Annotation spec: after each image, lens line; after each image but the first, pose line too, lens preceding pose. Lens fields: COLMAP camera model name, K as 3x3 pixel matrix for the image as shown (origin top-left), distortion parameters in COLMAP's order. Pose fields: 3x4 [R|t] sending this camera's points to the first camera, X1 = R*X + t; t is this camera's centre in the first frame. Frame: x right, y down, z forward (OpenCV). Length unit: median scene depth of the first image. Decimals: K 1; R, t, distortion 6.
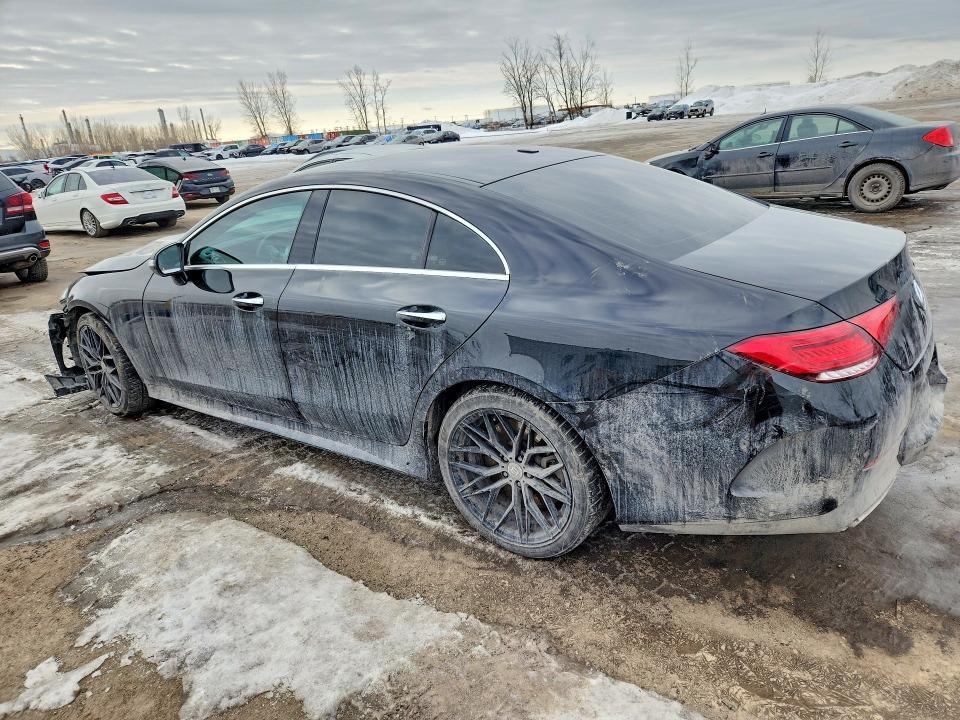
lens RADIAL K [[654.6, 0, 480.0], [0, 654.6, 360.0], [0, 0, 1]] dist [0.056896, -0.049495]
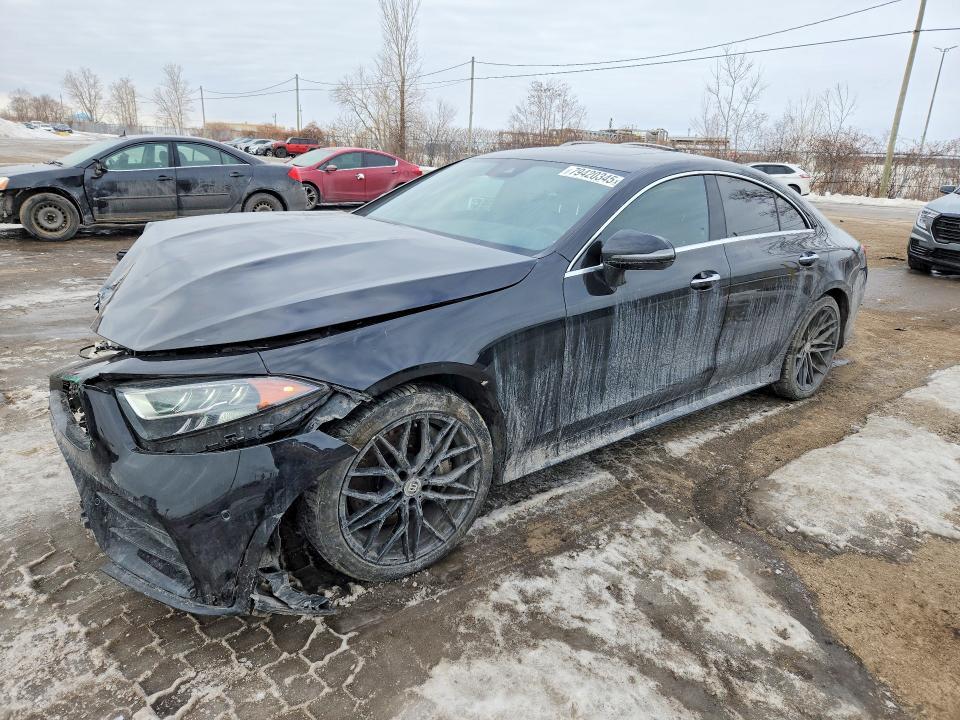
lens RADIAL K [[654.6, 0, 480.0], [0, 654.6, 360.0], [0, 0, 1]] dist [0.056896, -0.049495]
pose [[0.228922, -0.196494, 0.953407, -1.070065], [0.255640, 0.957174, 0.135889, -0.149180], [-0.939278, 0.212621, 0.269350, 0.810093]]
